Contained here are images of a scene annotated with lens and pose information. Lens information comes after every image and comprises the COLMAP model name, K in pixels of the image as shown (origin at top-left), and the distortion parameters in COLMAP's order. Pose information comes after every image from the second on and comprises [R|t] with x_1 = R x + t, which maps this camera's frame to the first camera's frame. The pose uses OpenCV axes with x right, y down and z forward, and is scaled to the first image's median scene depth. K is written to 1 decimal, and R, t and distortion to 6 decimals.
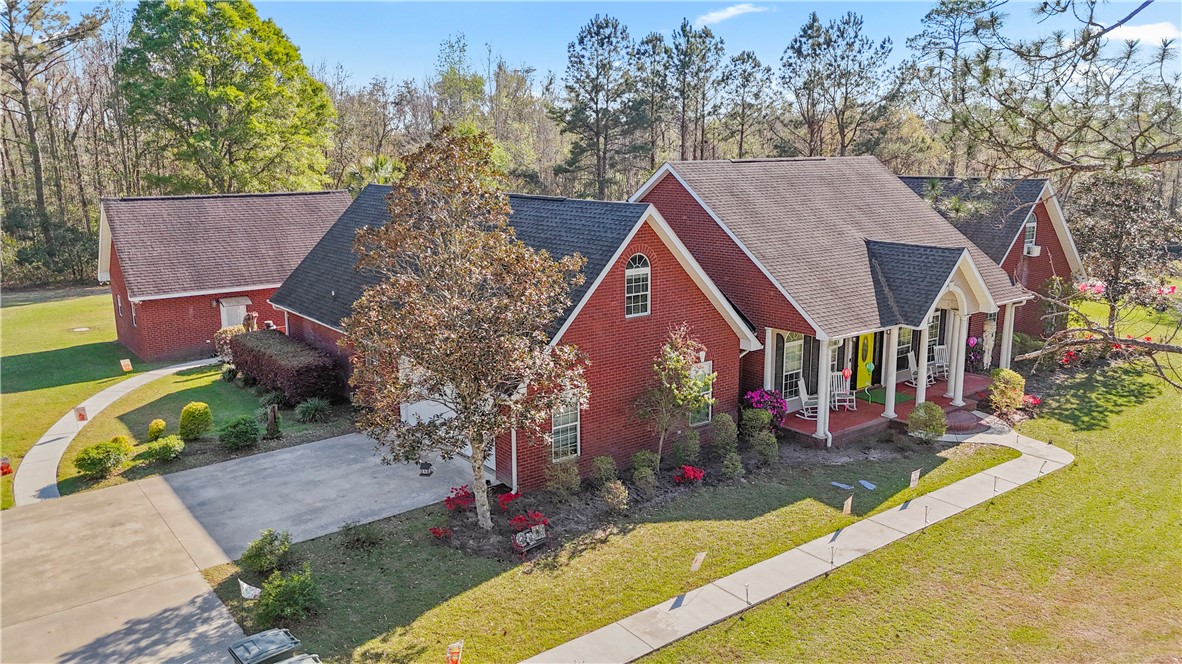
lens RADIAL K [[841.1, 0, 591.0], [0, 841.1, 332.0], [0, 0, 1]] dist [0.043823, -0.005914]
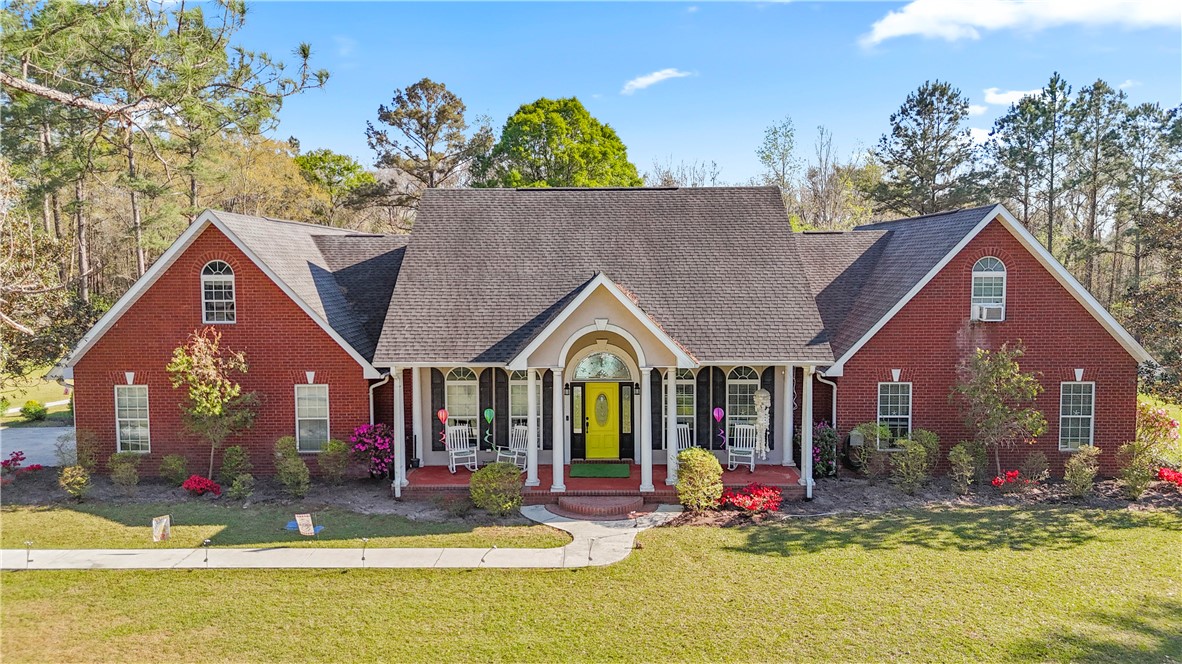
lens RADIAL K [[841.1, 0, 591.0], [0, 841.1, 332.0], [0, 0, 1]] dist [0.043823, -0.005914]
pose [[0.800775, 0.052574, -0.596654, 0.834464], [-0.128386, 0.988054, -0.085246, 0.017629], [0.585044, 0.144865, 0.797958, 0.368544]]
